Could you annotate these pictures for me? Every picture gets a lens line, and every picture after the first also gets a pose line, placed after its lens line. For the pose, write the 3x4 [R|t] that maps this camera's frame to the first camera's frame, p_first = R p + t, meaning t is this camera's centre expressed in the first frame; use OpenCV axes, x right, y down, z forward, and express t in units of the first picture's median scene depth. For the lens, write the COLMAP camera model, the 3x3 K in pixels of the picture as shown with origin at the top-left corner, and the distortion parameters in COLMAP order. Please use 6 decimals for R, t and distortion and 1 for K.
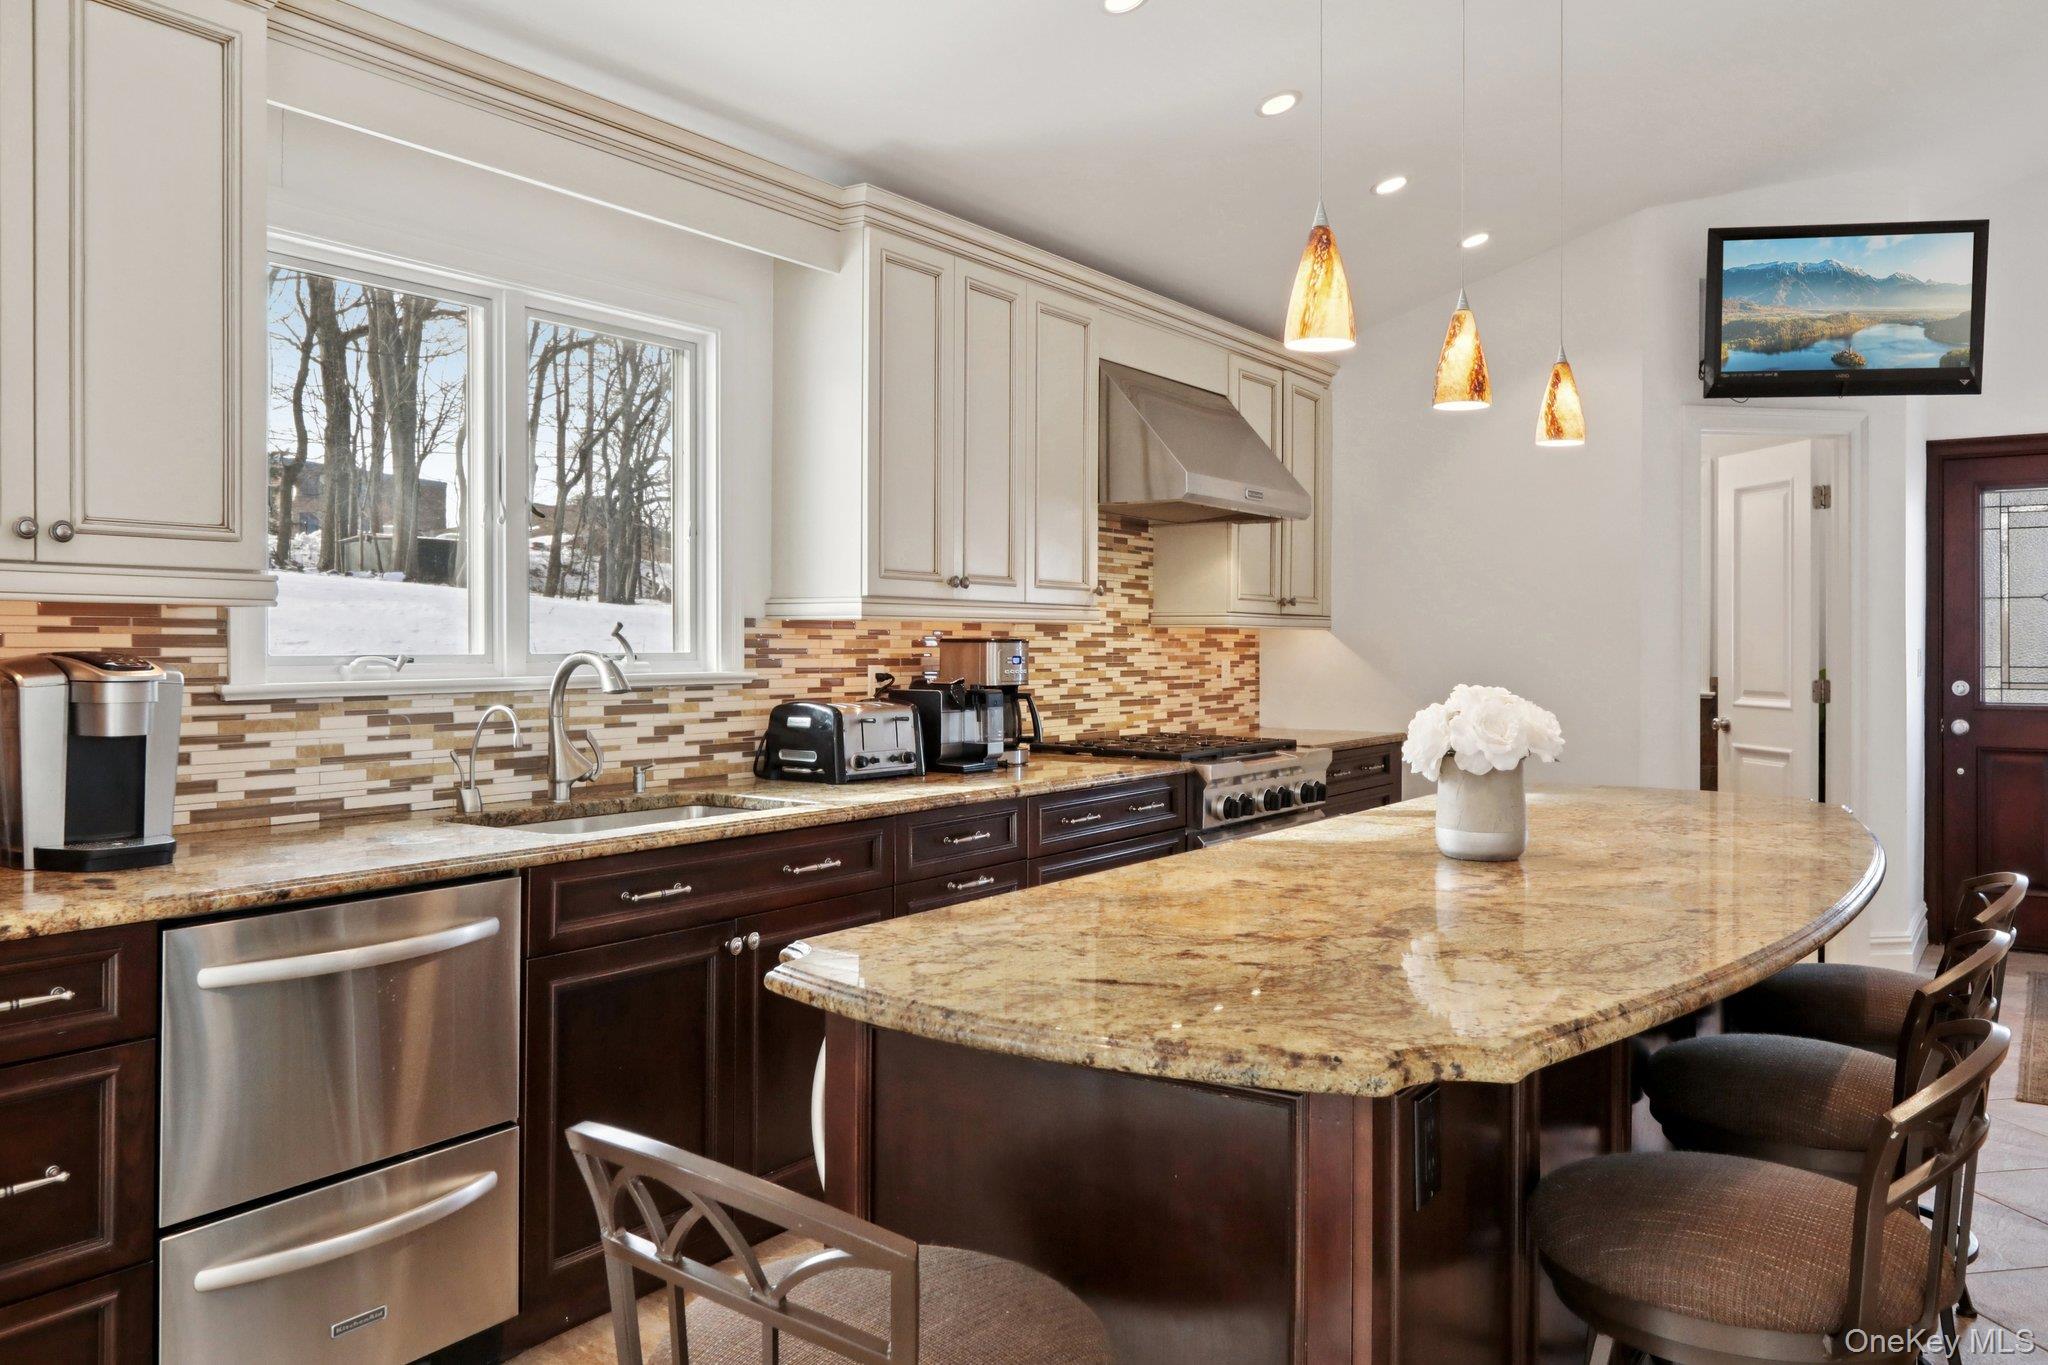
lens RADIAL K [[1543.9, 0, 1017.6], [0, 1543.9, 641.4], [0, 0, 1]] dist [-0.003089, 0.009850]
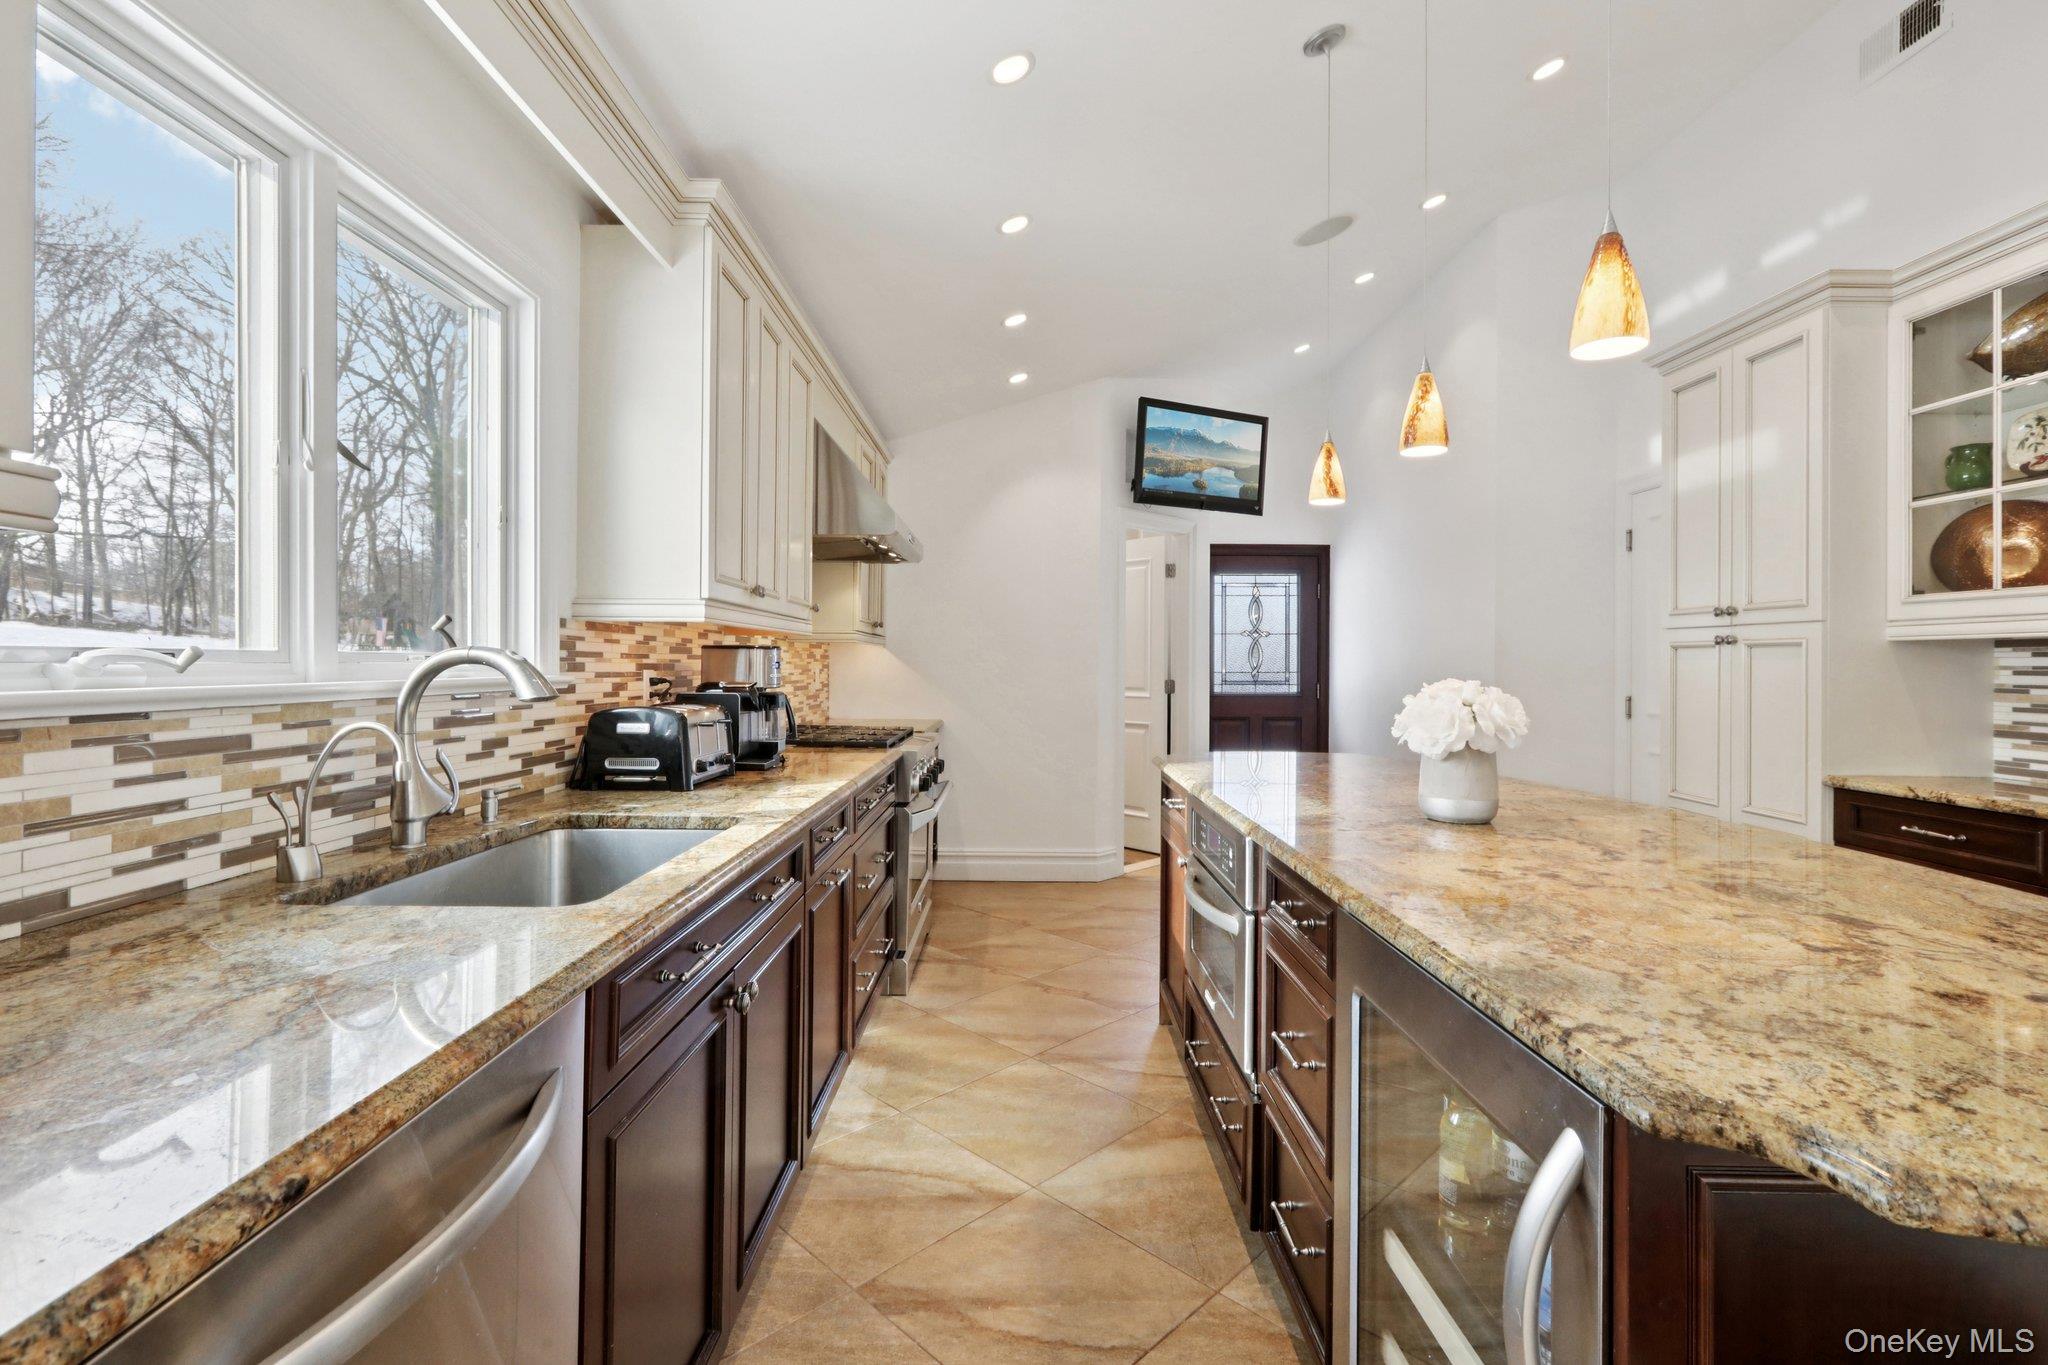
lens RADIAL K [[923.5, 0, 1029.6], [0, 923.5, 659.7], [0, 0, 1]] dist [0.001849, 0.000882]
pose [[0.823024, 0.004738, 0.567987, -0.261415], [-0.003176, 0.999988, -0.003740, 0.011306], [-0.567998, 0.001274, 0.823029, 0.390100]]
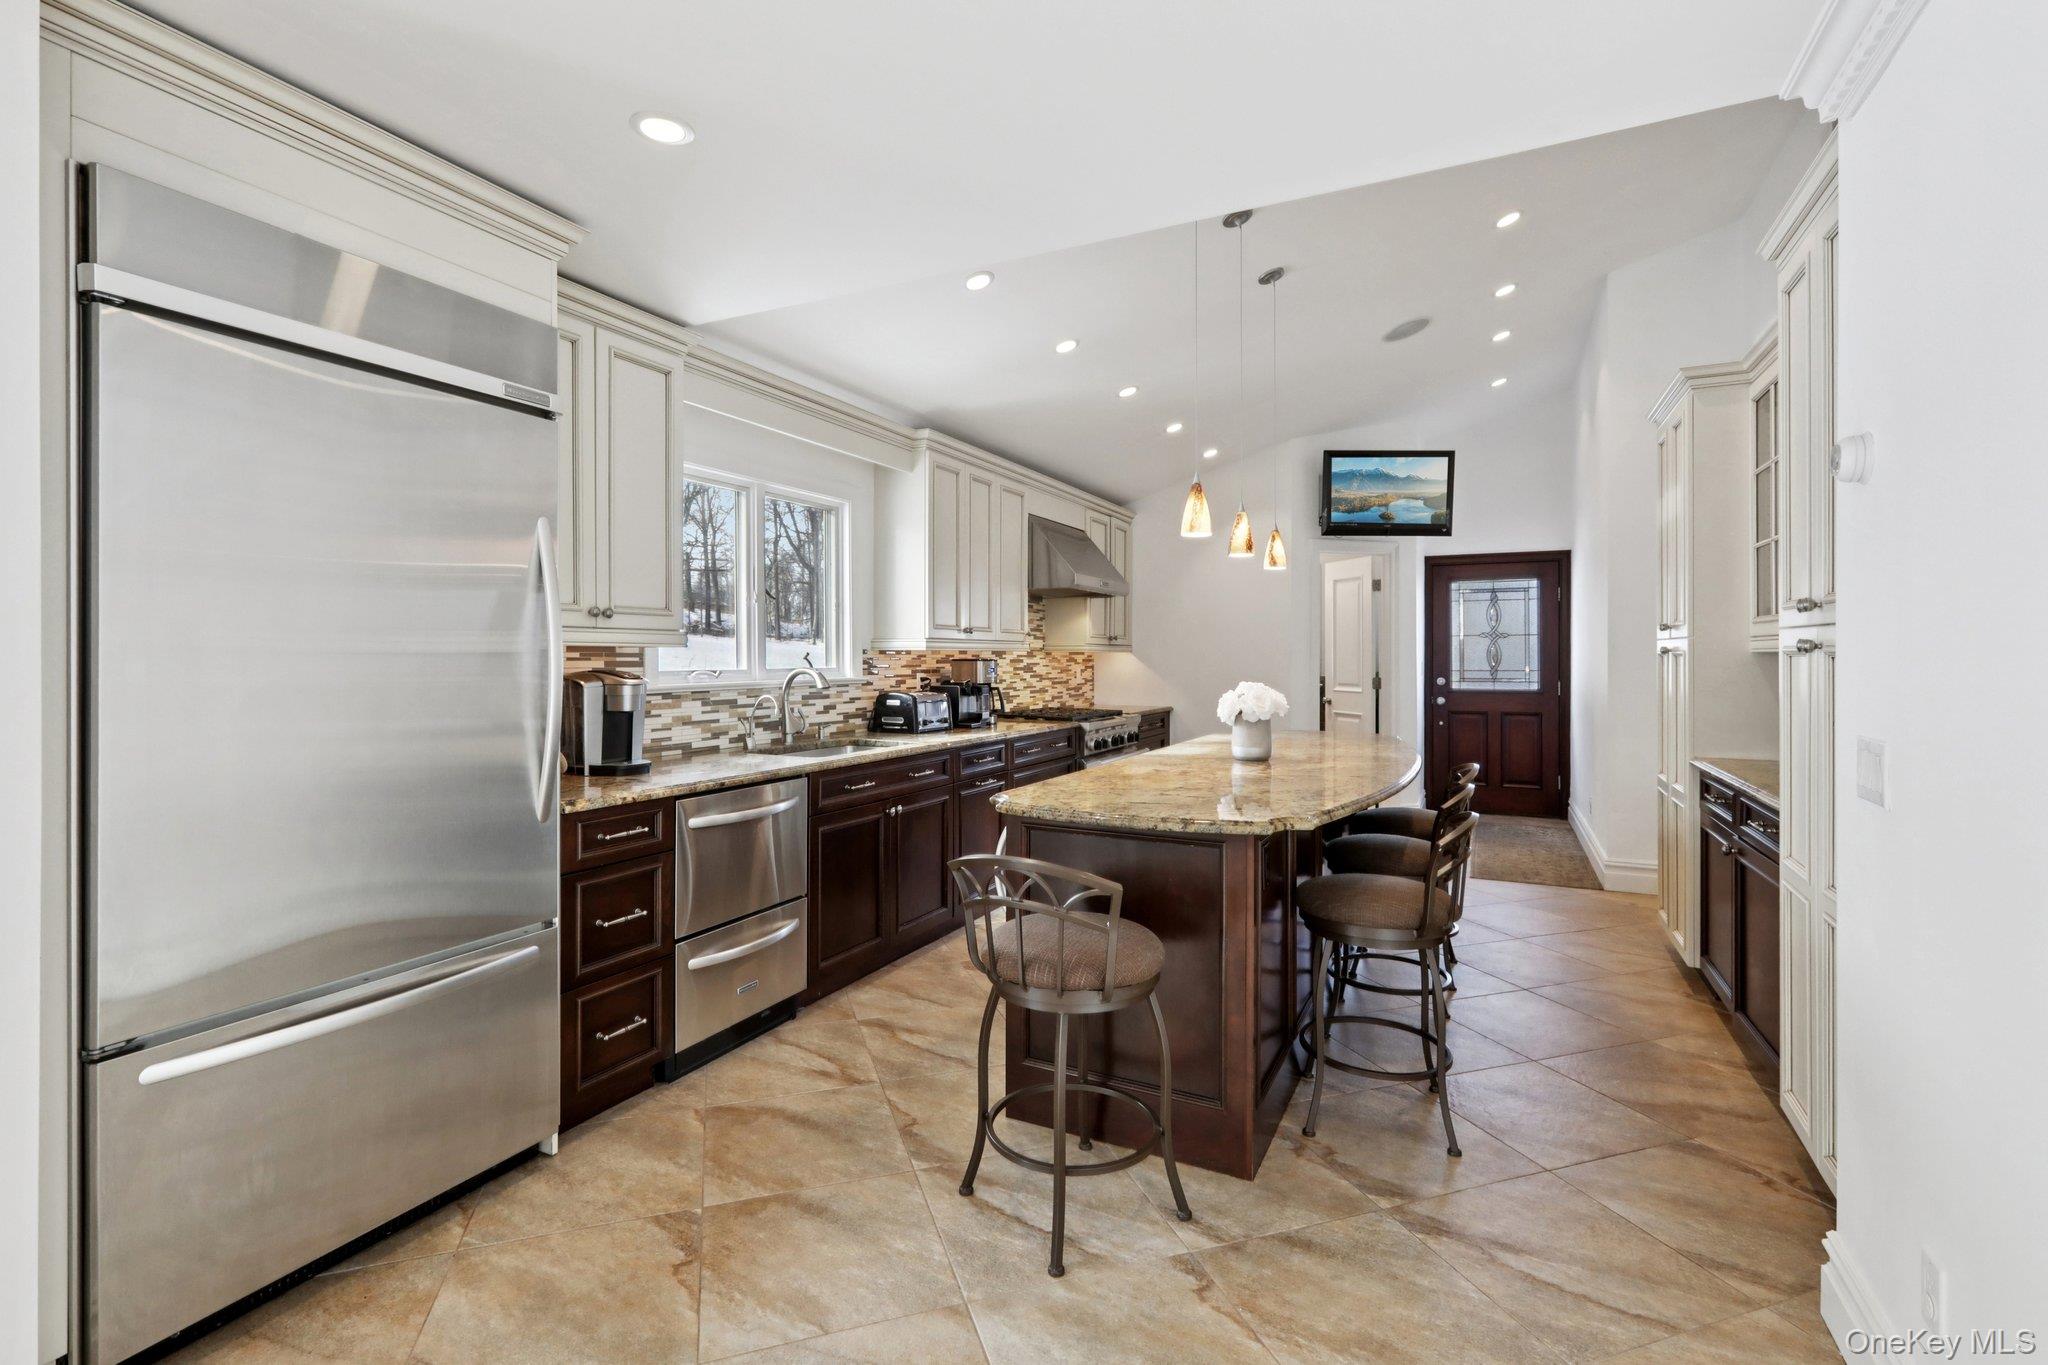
lens RADIAL K [[931.4, 0, 1020.1], [0, 931.4, 659.0], [0, 0, 1]] dist [-0.000404, 0.000270]
pose [[0.991233, -0.003371, 0.132080, -0.136605], [0.002874, 0.999988, 0.003952, -0.007270], [-0.132092, -0.003538, 0.991231, -0.187780]]
